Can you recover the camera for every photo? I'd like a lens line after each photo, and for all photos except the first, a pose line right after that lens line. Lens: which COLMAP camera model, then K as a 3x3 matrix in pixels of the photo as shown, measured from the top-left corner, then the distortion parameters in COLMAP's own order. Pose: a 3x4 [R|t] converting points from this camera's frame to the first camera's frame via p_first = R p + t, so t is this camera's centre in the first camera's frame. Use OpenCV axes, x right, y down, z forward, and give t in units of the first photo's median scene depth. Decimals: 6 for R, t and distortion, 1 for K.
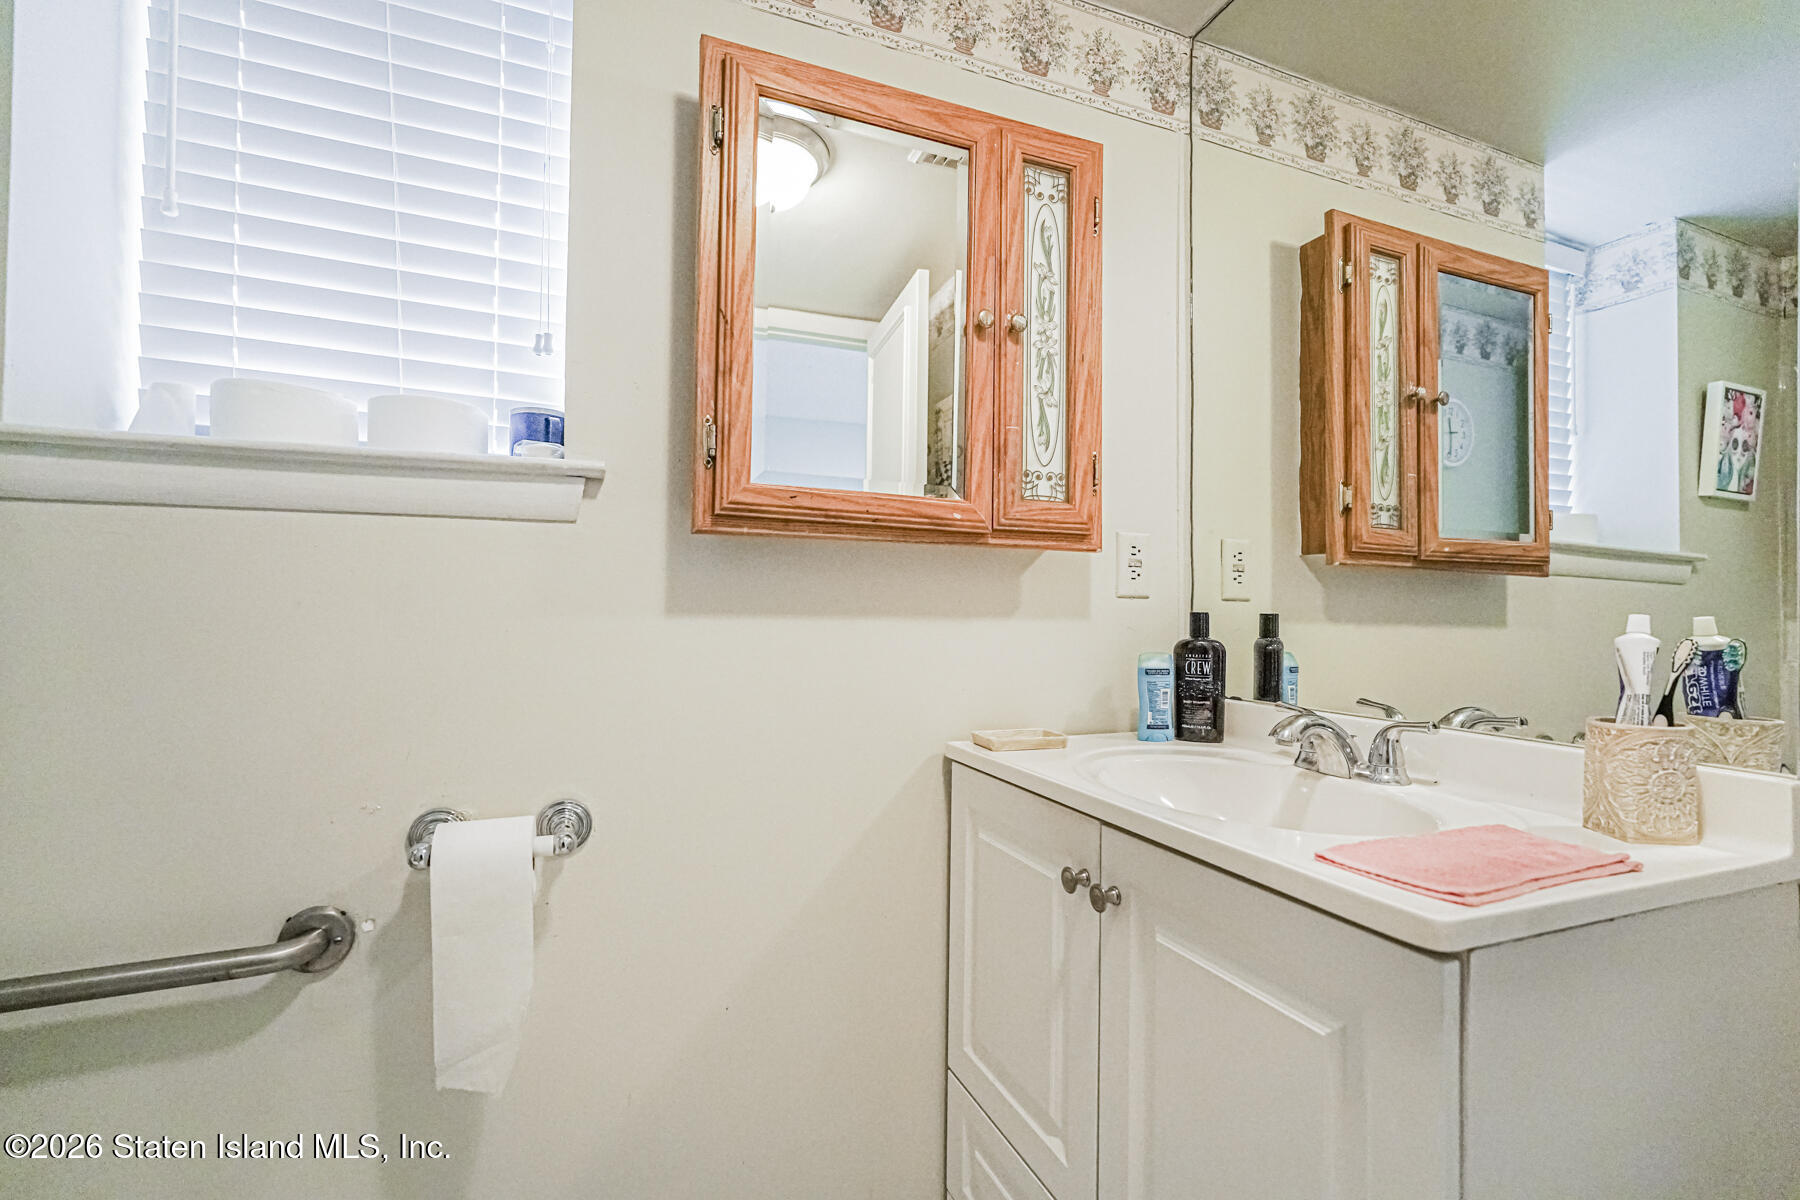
lens RADIAL K [[797.8, 0, 909.3], [0, 797.8, 603.8], [0, 0, 1]] dist [-0.007794, 0.005704]
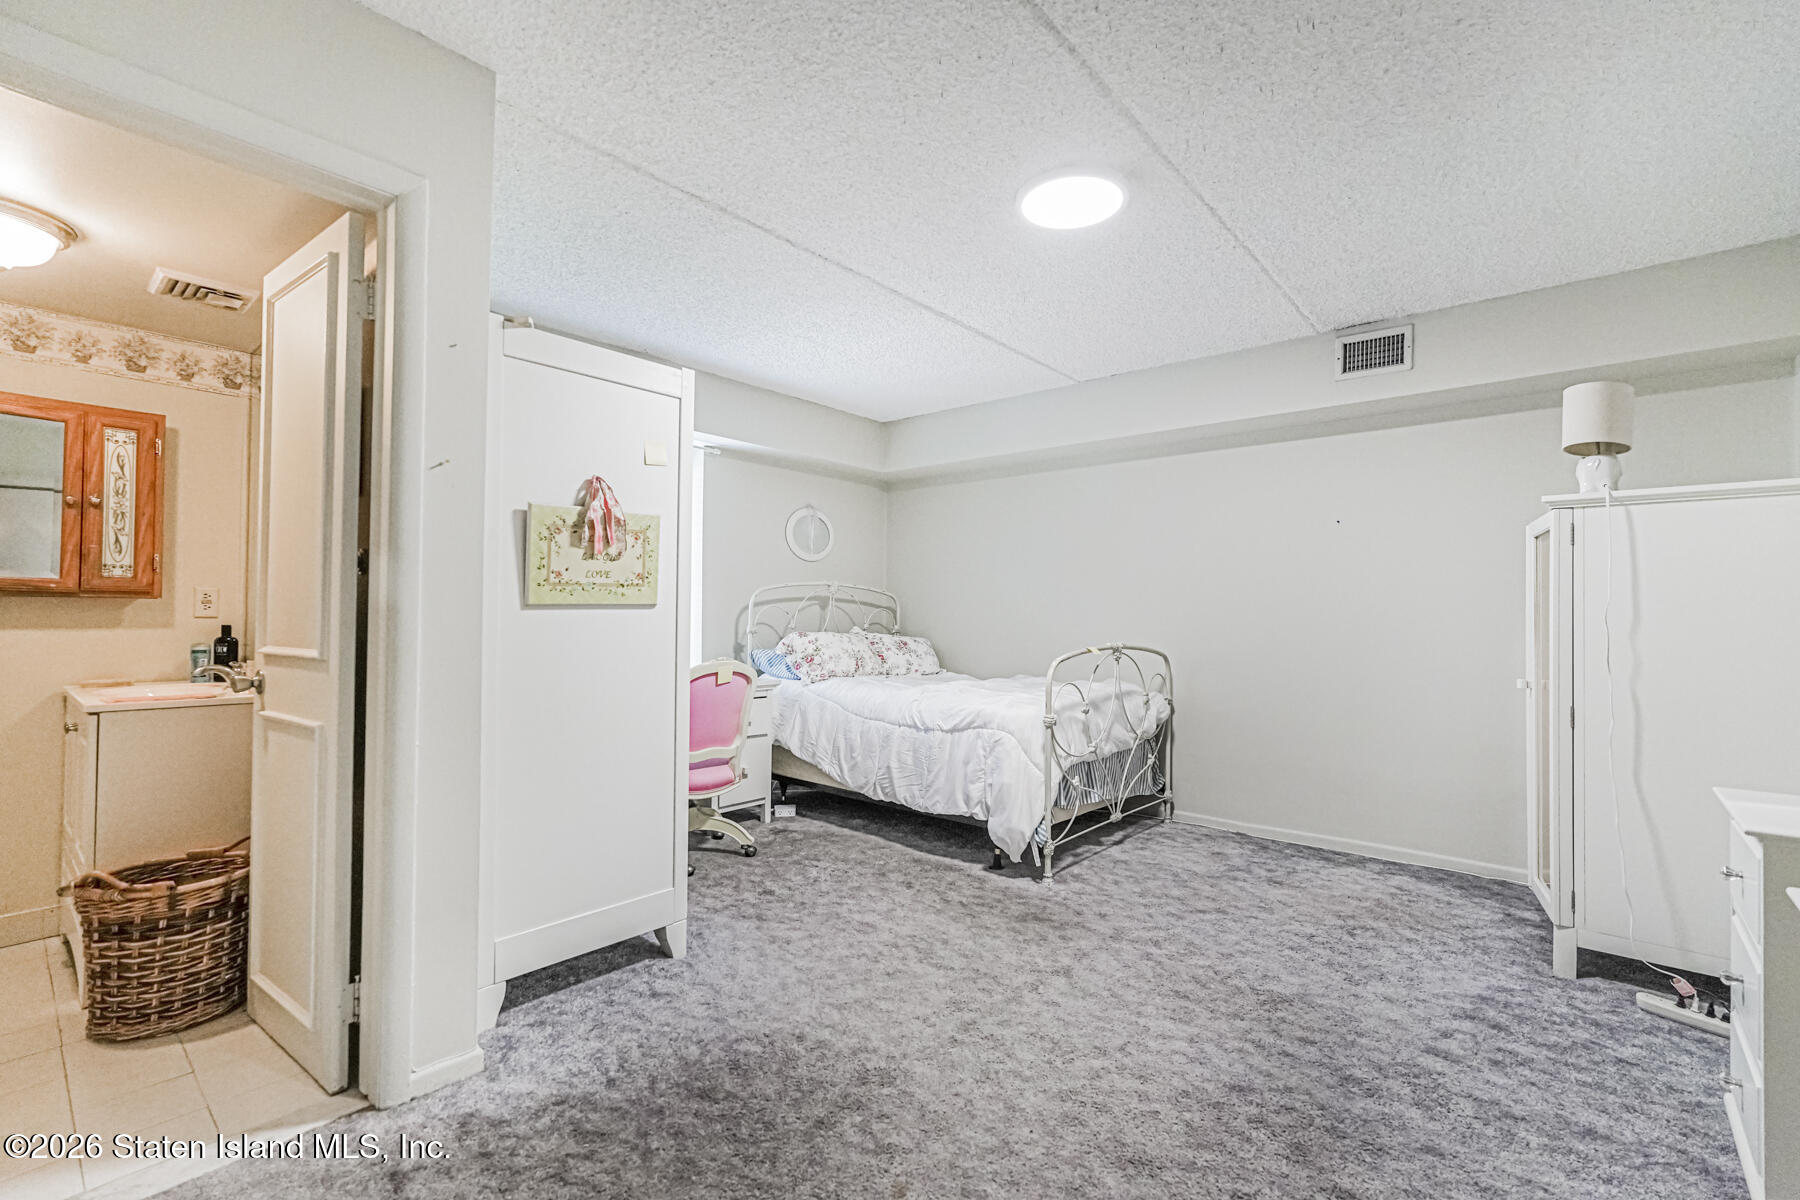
lens RADIAL K [[797.8, 0, 909.8], [0, 797.8, 601.6], [0, 0, 1]] dist [-0.007794, 0.005704]
pose [[0.878097, 0.004352, 0.478463, 1.060346], [-0.008643, 0.999940, 0.006767, -0.094817], [-0.478405, -0.010078, 0.878082, -2.057583]]
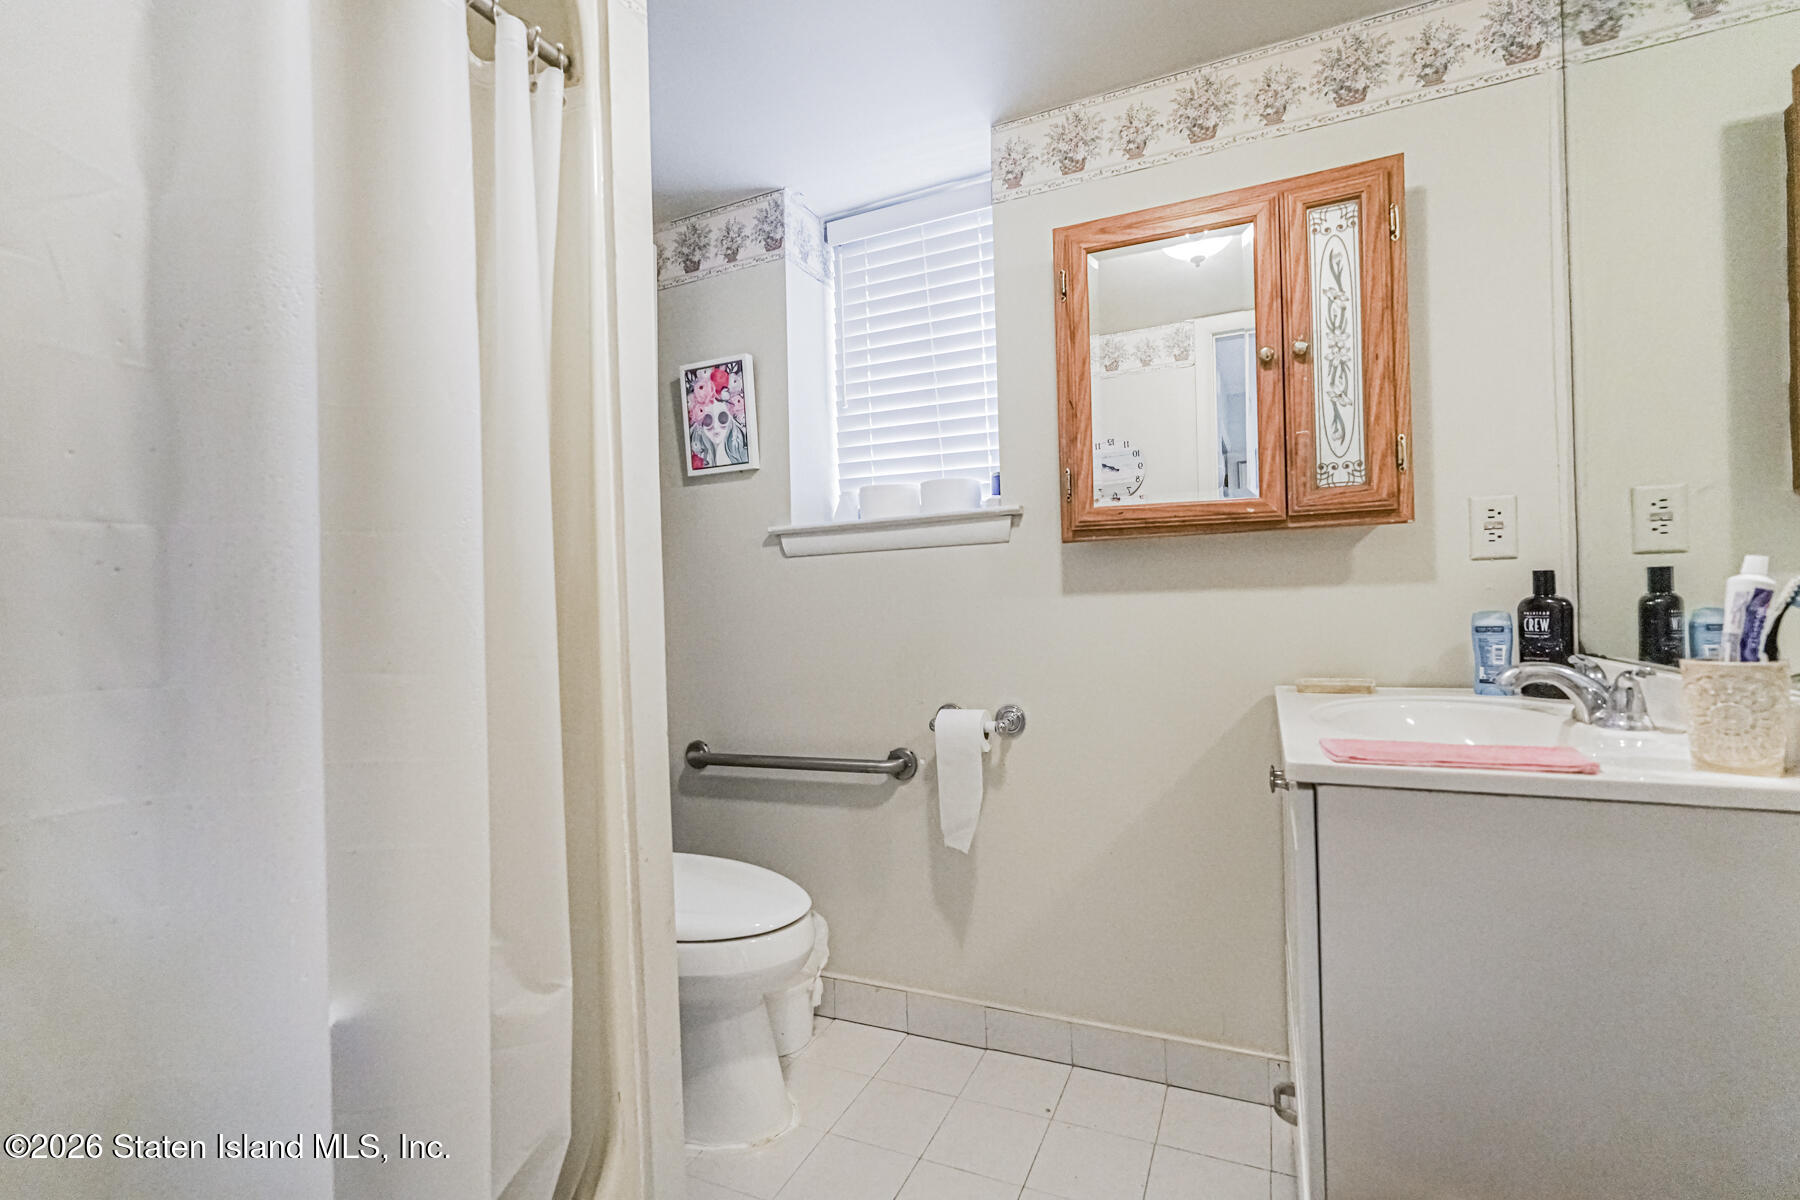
lens RADIAL K [[797.8, 0, 893.0], [0, 797.8, 607.5], [0, 0, 1]] dist [-0.007794, 0.005704]
pose [[0.694820, -0.029660, -0.718572, 0.552384], [0.049955, 0.998726, 0.007080, 0.010123], [0.717447, -0.040816, 0.695417, -0.317052]]
